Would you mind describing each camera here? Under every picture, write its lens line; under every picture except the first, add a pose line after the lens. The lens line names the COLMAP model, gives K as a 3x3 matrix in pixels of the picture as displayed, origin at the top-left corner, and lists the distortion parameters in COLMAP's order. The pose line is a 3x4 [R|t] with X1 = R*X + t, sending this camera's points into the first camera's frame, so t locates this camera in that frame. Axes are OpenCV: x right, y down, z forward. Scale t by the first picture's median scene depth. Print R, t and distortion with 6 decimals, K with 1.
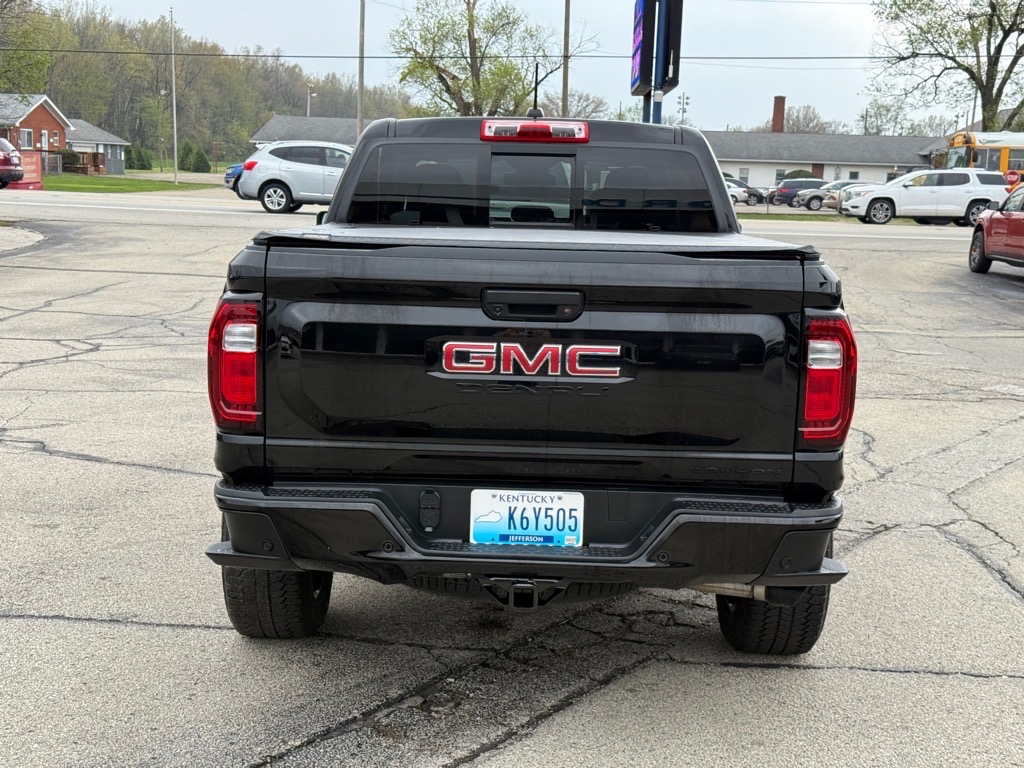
lens RADIAL K [[1449.6, 0, 512.0], [0, 1449.6, 384.0], [0, 0, 1]] dist [0.125489, -0.082702]
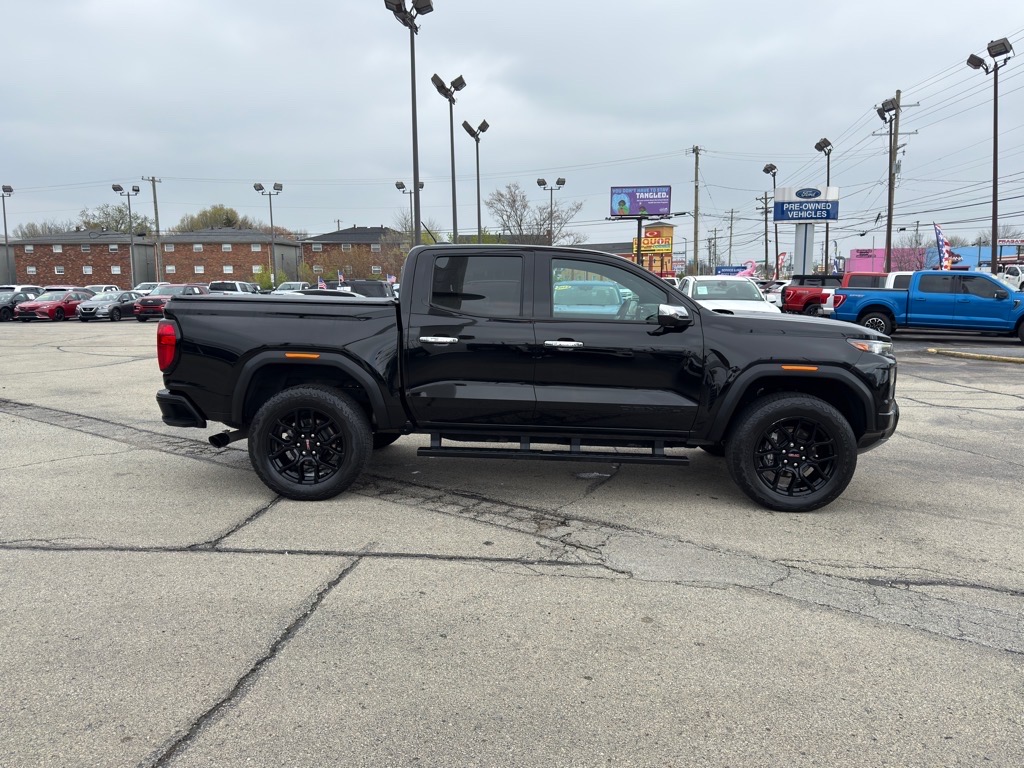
lens RADIAL K [[732.4, 0, 512.0], [0, 732.4, 384.0], [0, 0, 1]] dist [0.145428, -0.202247]
pose [[-0.071348, 0.086066, -0.993731, 1.102095], [-0.144102, 0.984929, 0.095650, -0.111173], [0.986987, 0.150023, -0.057871, 1.219611]]
